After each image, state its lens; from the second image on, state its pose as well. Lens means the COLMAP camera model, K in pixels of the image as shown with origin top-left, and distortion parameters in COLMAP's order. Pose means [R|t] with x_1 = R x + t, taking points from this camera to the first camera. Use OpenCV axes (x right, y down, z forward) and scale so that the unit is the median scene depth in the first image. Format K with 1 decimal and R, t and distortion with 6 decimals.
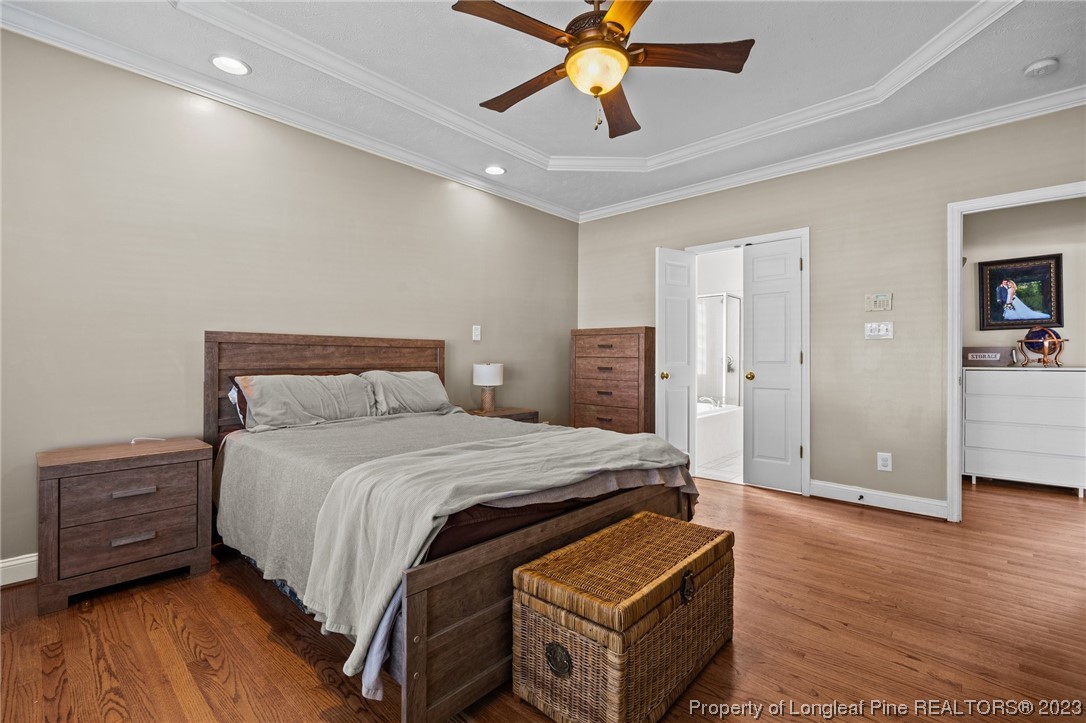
lens RADIAL K [[476.6, 0, 540.7], [0, 476.6, 358.1], [0, 0, 1]] dist [-0.005416, 0.000328]
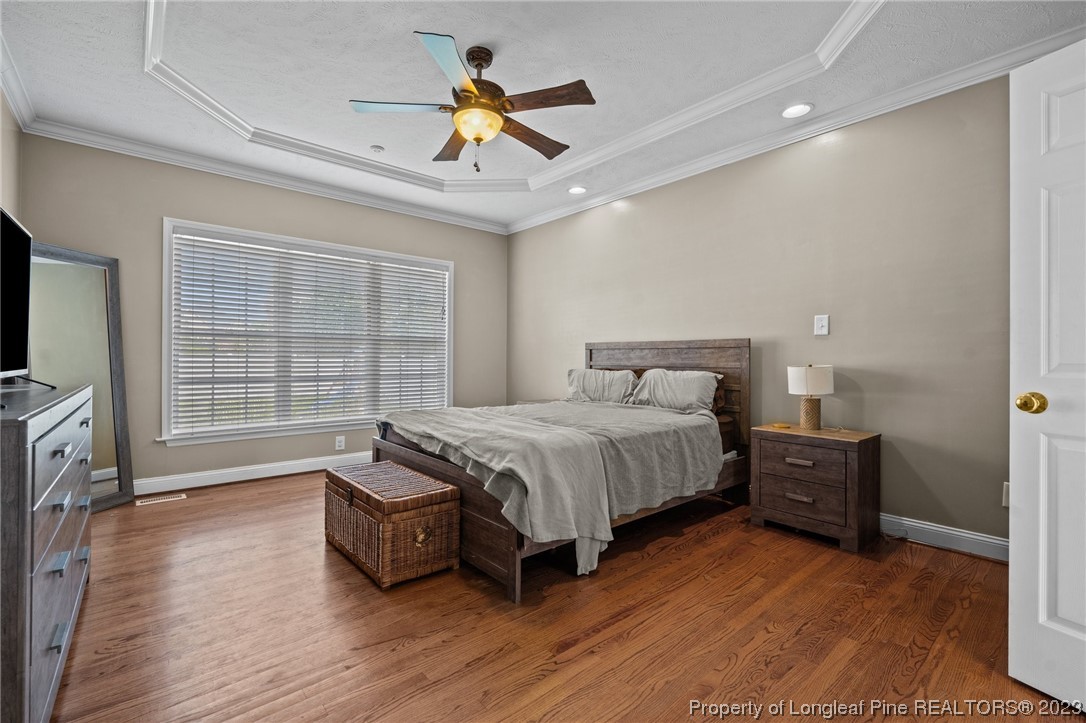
lens RADIAL K [[476.6, 0, 542.2], [0, 476.6, 354.4], [0, 0, 1]] dist [-0.005416, 0.000328]
pose [[-0.112458, -0.013821, -0.993560, 0.830598], [-0.002302, 0.999904, -0.013649, 0.006883], [0.993654, 0.000752, -0.112479, 0.815149]]
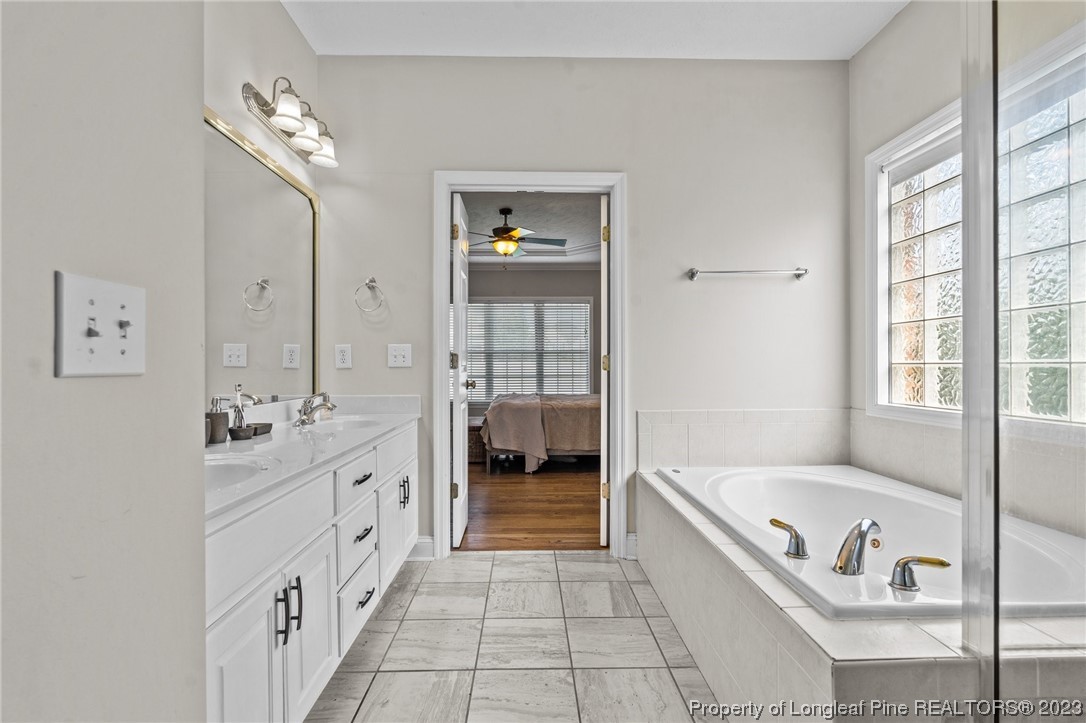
lens RADIAL K [[476.6, 0, 540.6], [0, 476.6, 366.3], [0, 0, 1]] dist [-0.005416, 0.000328]
pose [[-0.717203, 0.001764, -0.696862, 1.153883], [0.000856, 0.999998, 0.001651, 0.007945], [0.696863, 0.000587, -0.717204, 2.190509]]
